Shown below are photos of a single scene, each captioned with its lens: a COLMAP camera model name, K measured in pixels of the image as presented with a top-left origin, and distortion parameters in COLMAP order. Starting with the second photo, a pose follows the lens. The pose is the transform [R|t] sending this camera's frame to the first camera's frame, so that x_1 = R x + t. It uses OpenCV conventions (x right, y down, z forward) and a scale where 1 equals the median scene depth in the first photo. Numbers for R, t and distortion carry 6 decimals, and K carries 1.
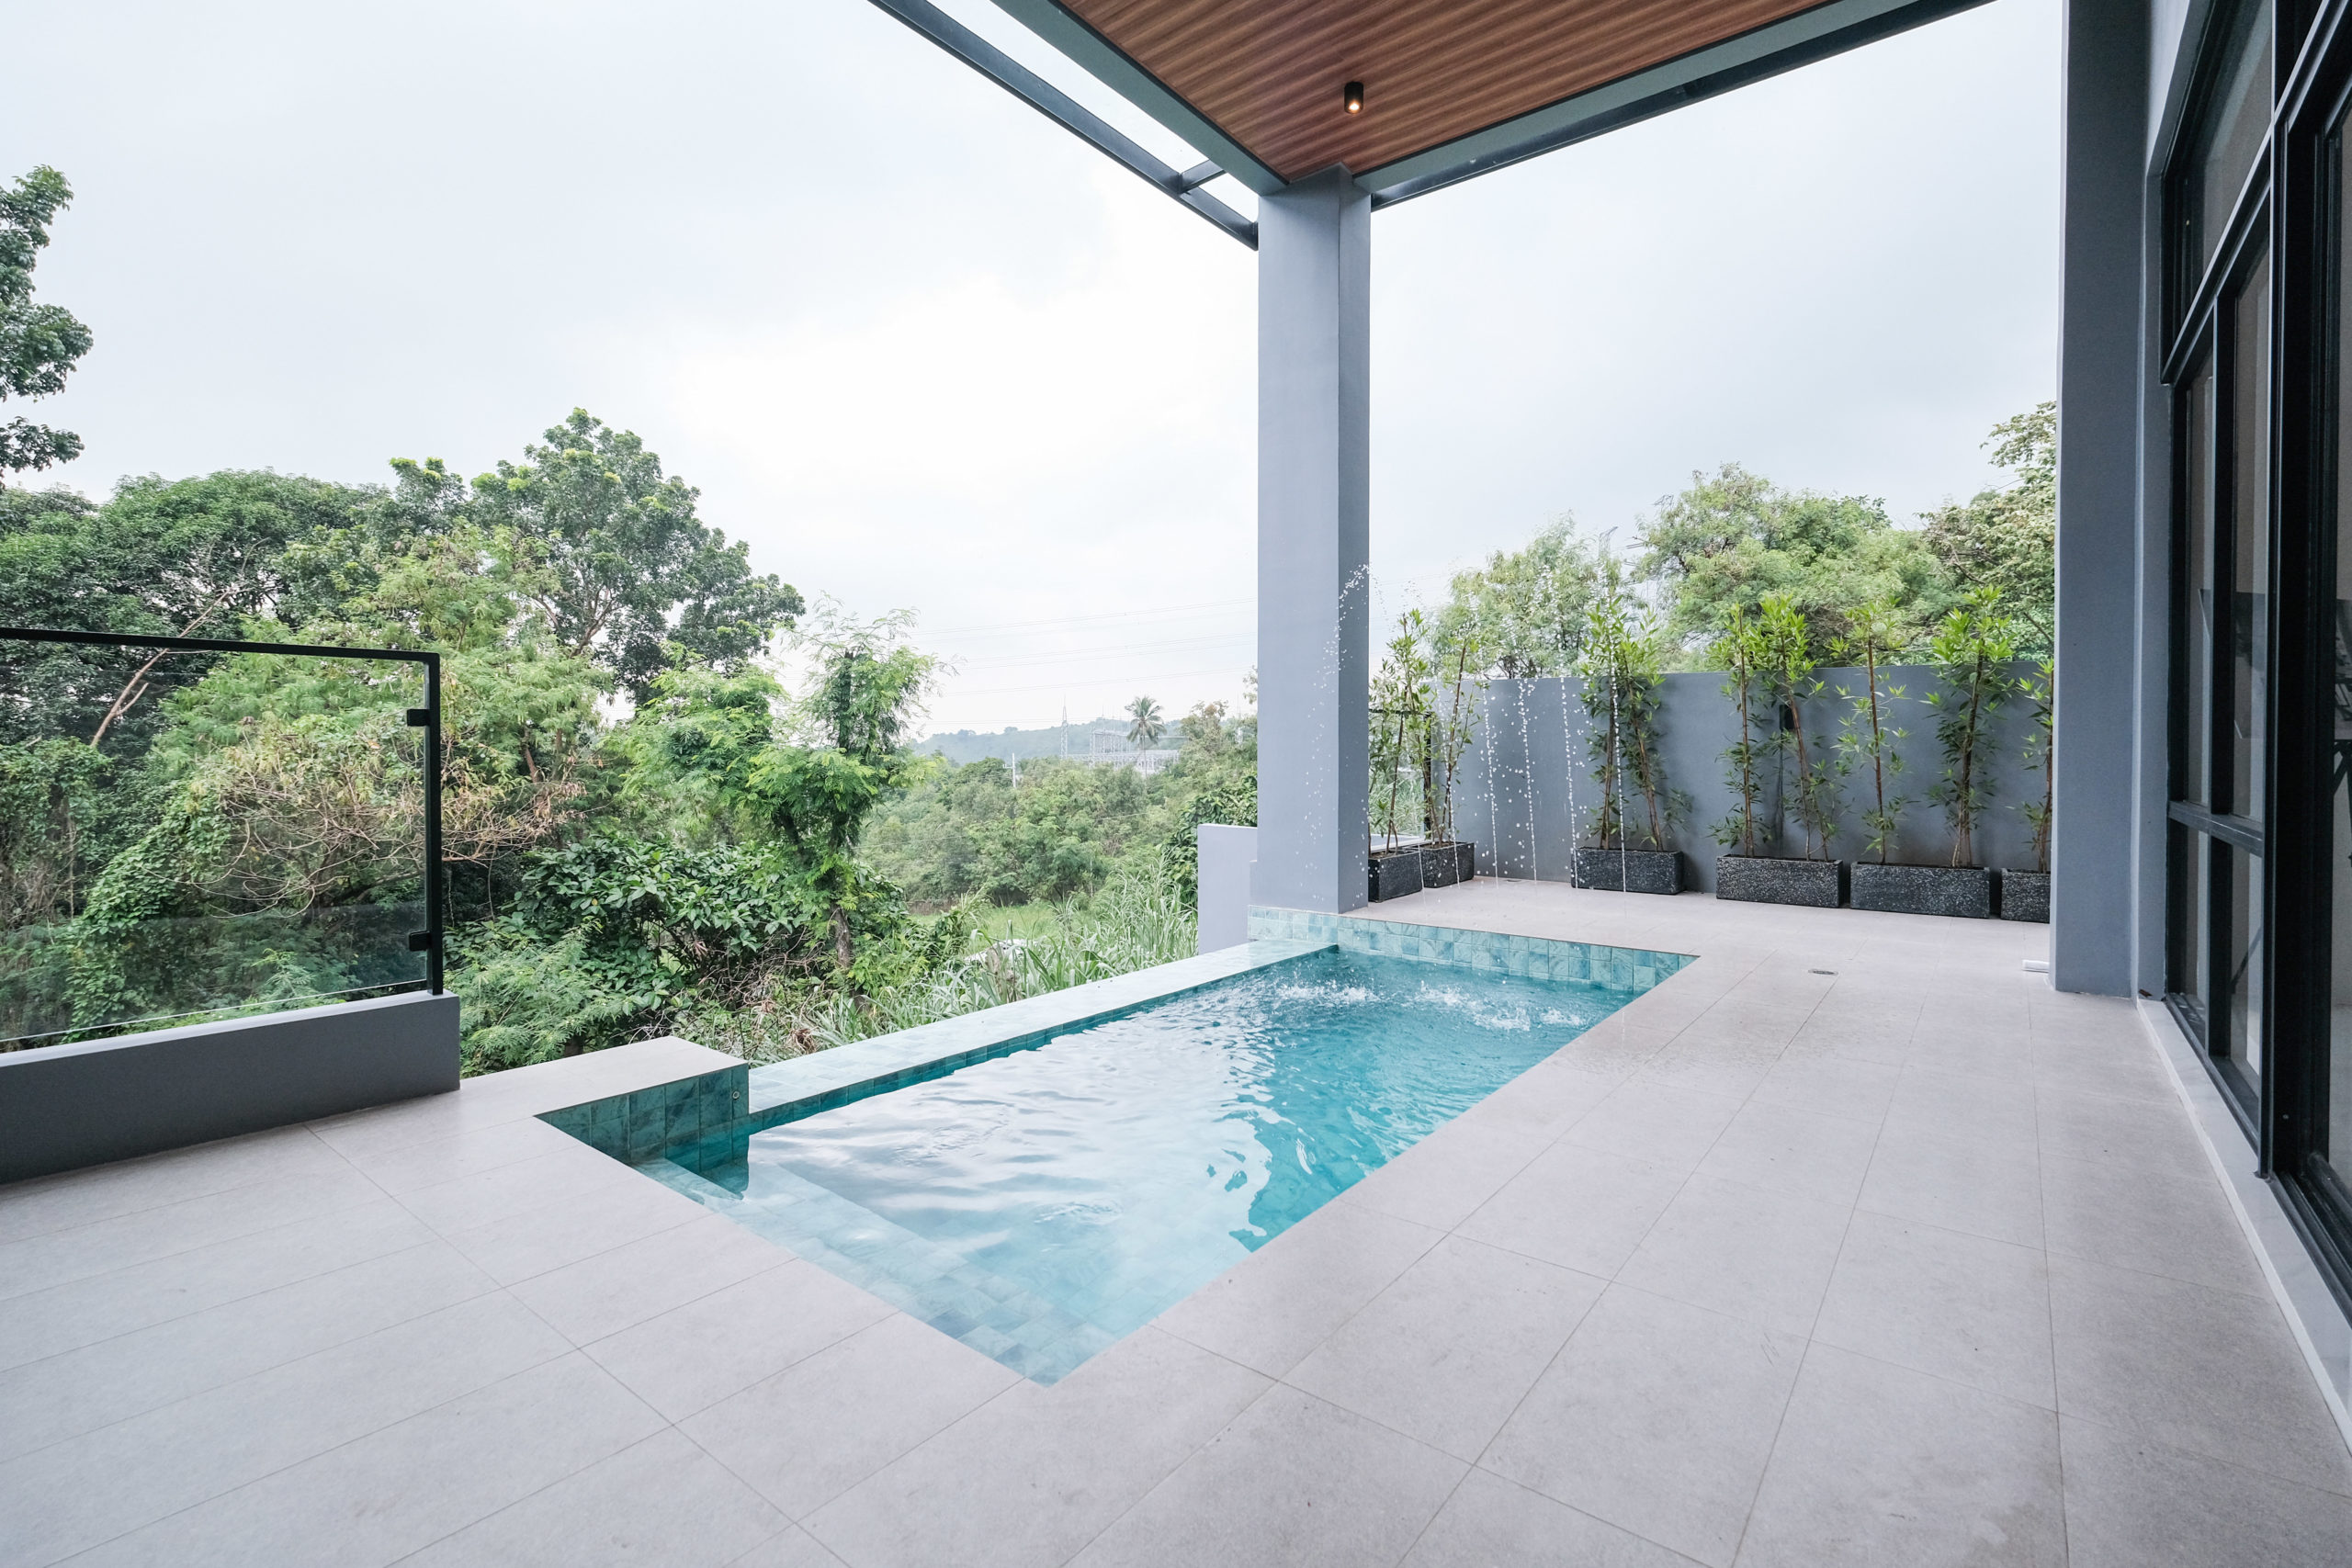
lens RADIAL K [[1038.8, 0, 1206.2], [0, 1038.8, 736.6], [0, 0, 1]] dist [-0.009440, 0.001154]
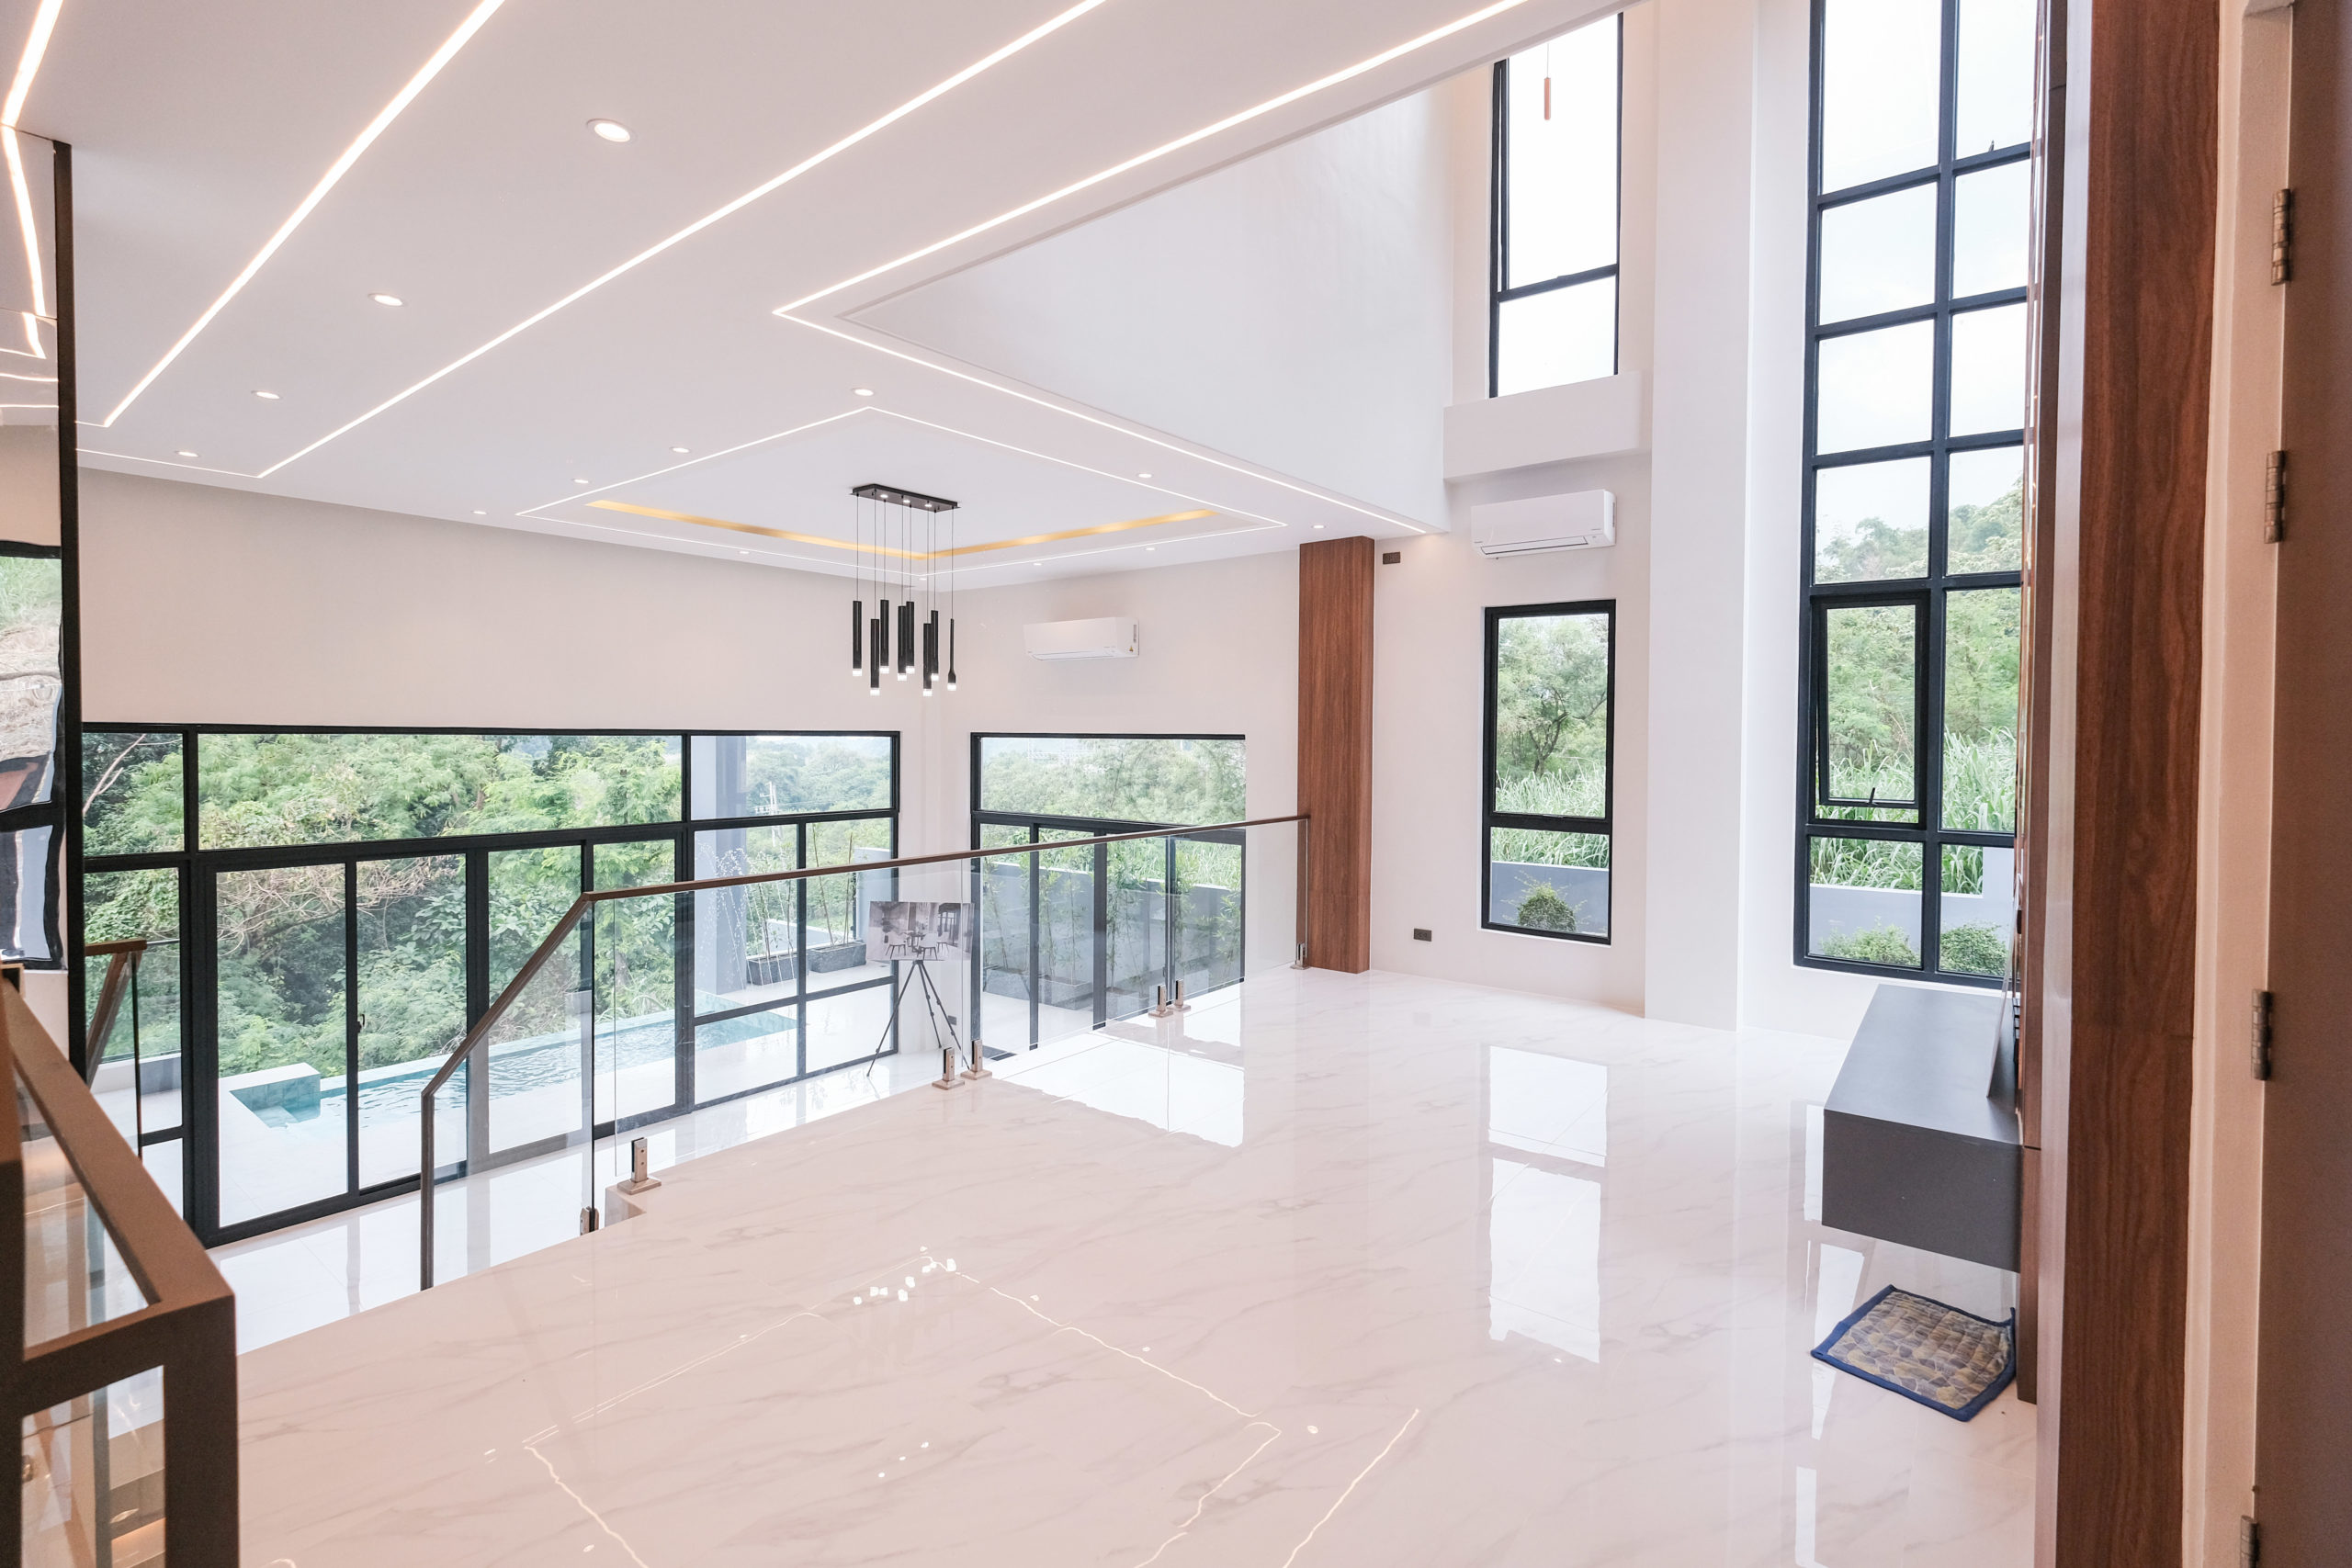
lens RADIAL K [[1038.8, 0, 1199.1], [0, 1038.8, 720.6], [0, 0, 1]] dist [-0.009440, 0.001154]
pose [[0.999981, 0.003625, 0.005030, 0.366215], [-0.003599, 0.999980, -0.005170, -0.121941], [-0.005048, 0.005152, 0.999974, -0.347839]]
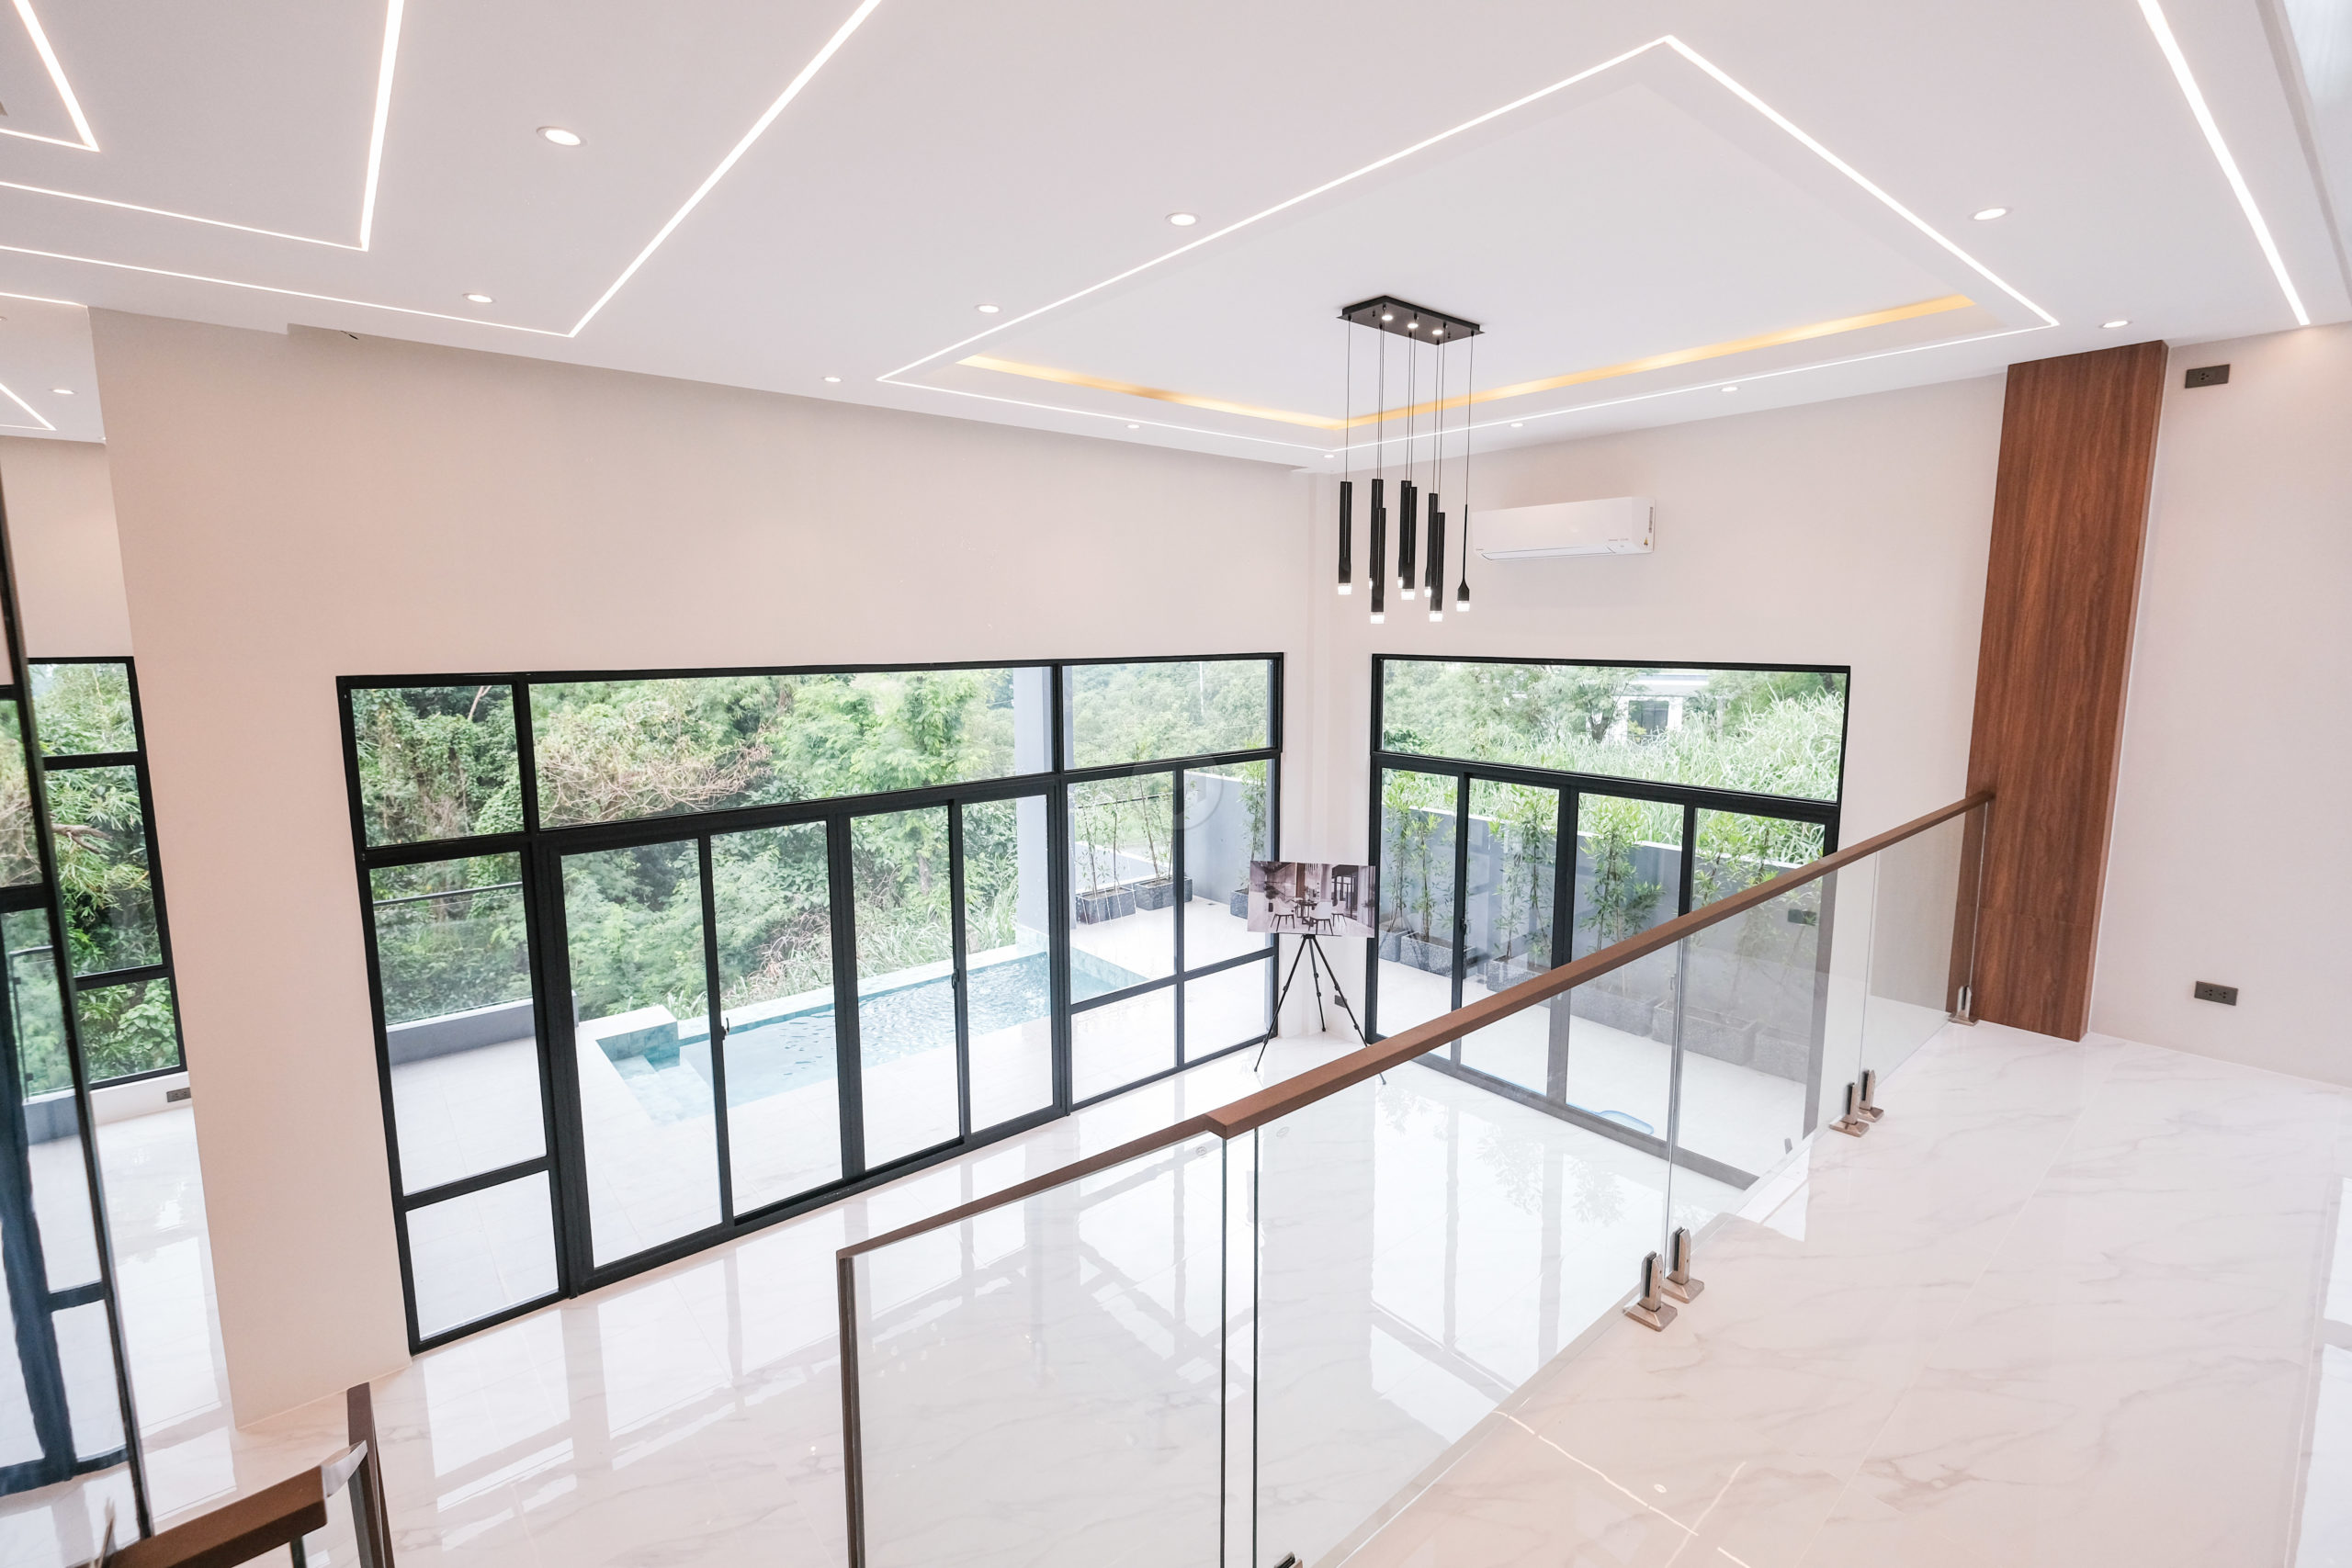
lens RADIAL K [[1038.8, 0, 1195.1], [0, 1038.8, 709.5], [0, 0, 1]] dist [-0.009440, 0.001154]
pose [[0.976896, 0.010609, -0.213453, 0.267365], [0.008778, 0.995932, 0.089676, -0.134209], [0.213536, -0.089478, 0.972829, -0.234418]]
